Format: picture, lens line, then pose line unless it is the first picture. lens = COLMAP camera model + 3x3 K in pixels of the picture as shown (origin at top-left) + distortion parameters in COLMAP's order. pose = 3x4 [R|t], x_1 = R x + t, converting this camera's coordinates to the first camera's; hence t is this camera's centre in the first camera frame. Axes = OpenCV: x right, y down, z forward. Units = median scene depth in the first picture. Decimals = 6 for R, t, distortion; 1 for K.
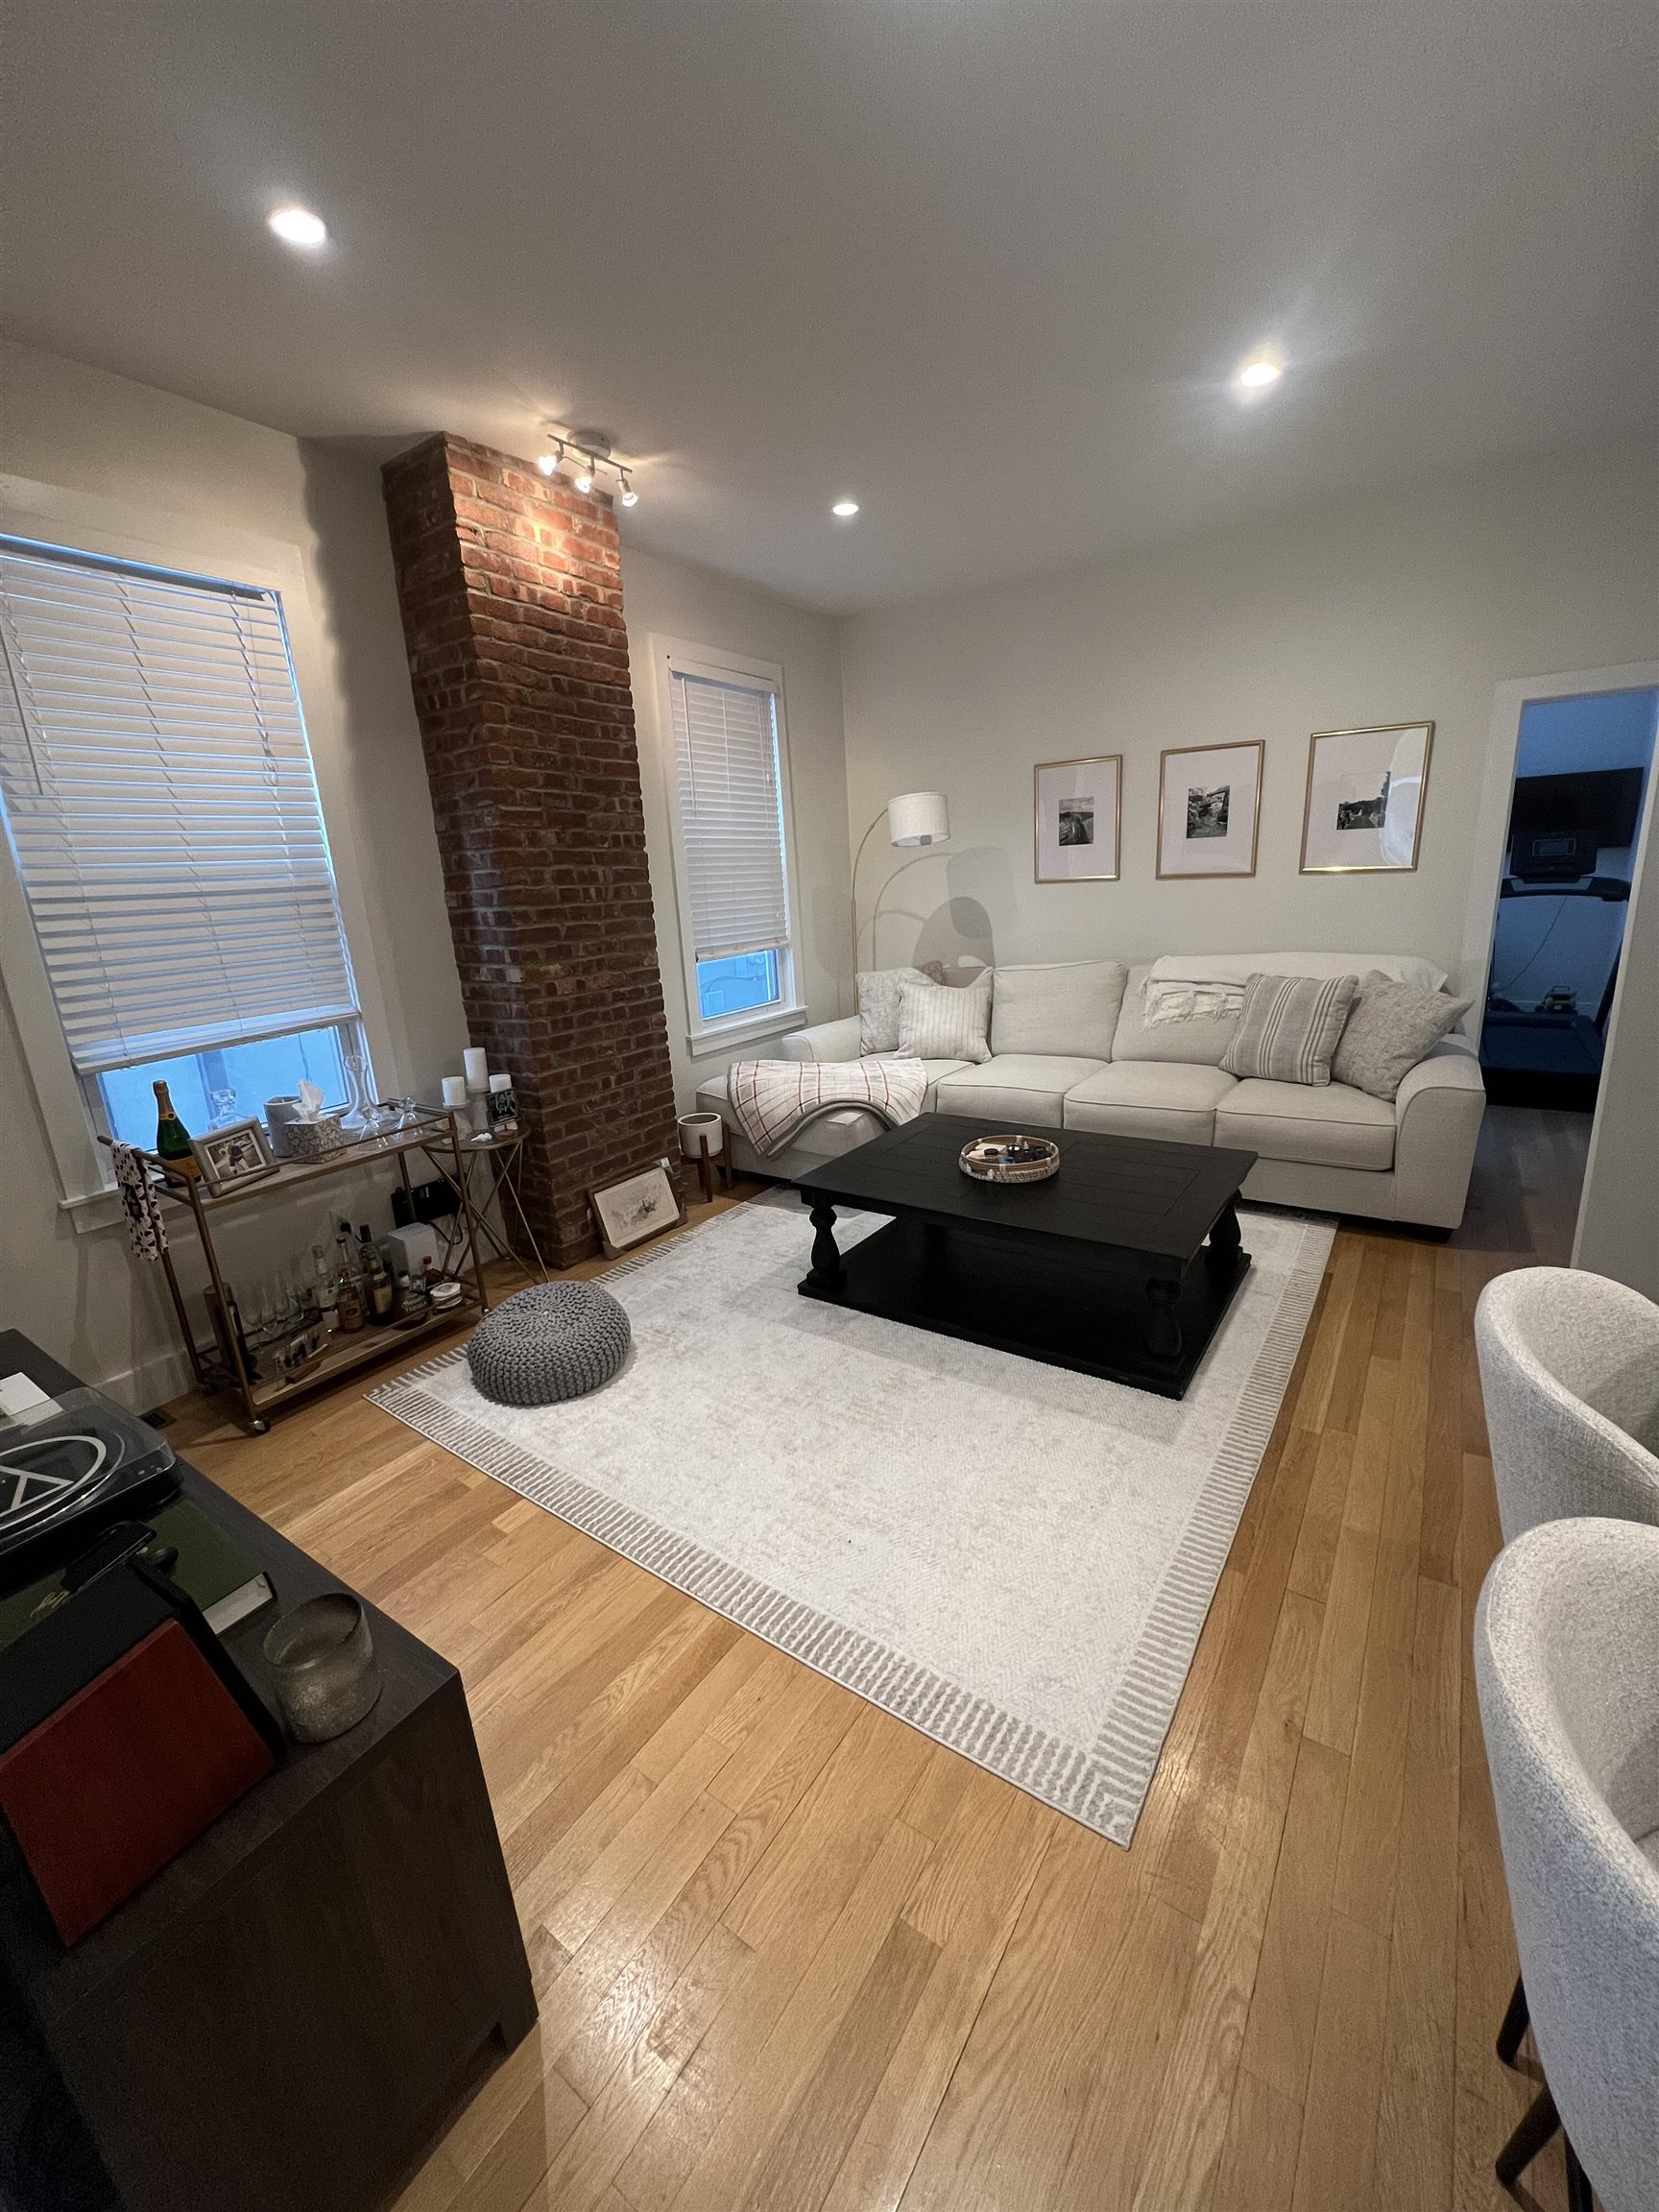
lens RADIAL K [[881.2, 0, 832.9], [0, 881.2, 1105.9], [0, 0, 1]] dist [-0.000270, 0.000304]
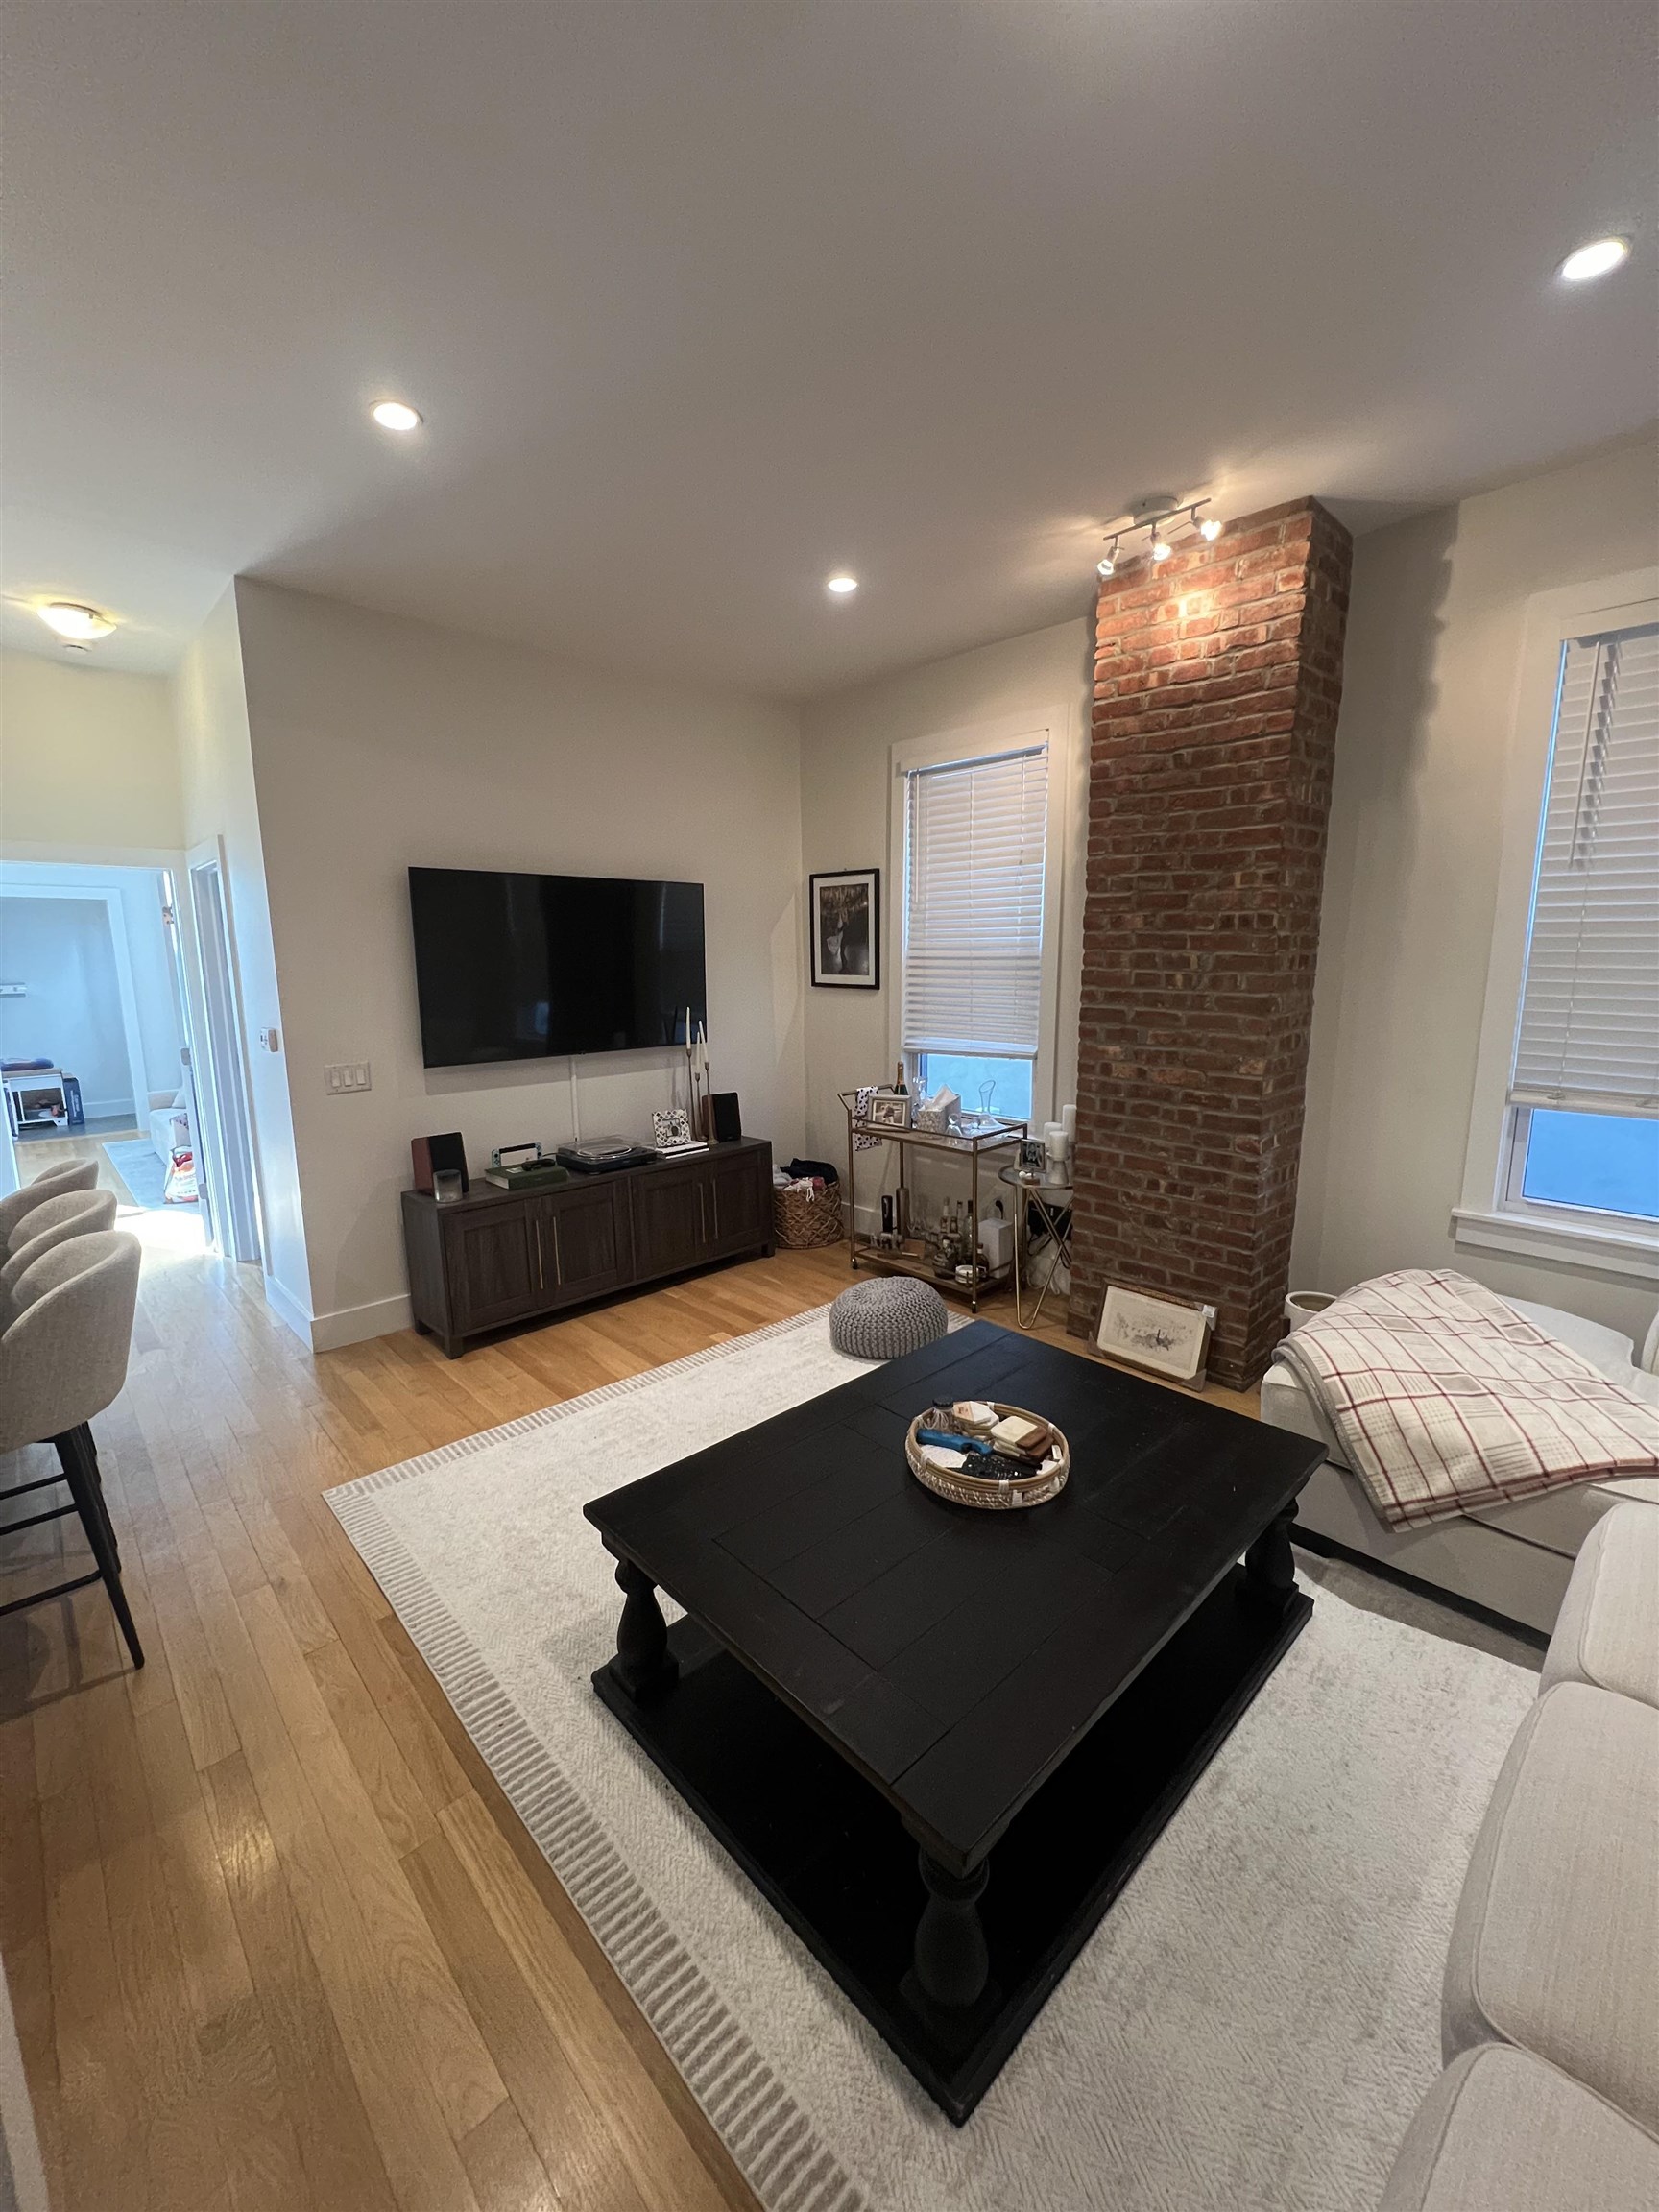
lens RADIAL K [[881.2, 0, 832.1], [0, 881.2, 1104.0], [0, 0, 1]] dist [-0.000270, 0.000304]
pose [[-0.203088, 0.222409, -0.953567, 0.713895], [-0.237559, 0.933573, 0.268341, -0.291494], [0.949906, 0.281025, -0.136762, 0.853129]]
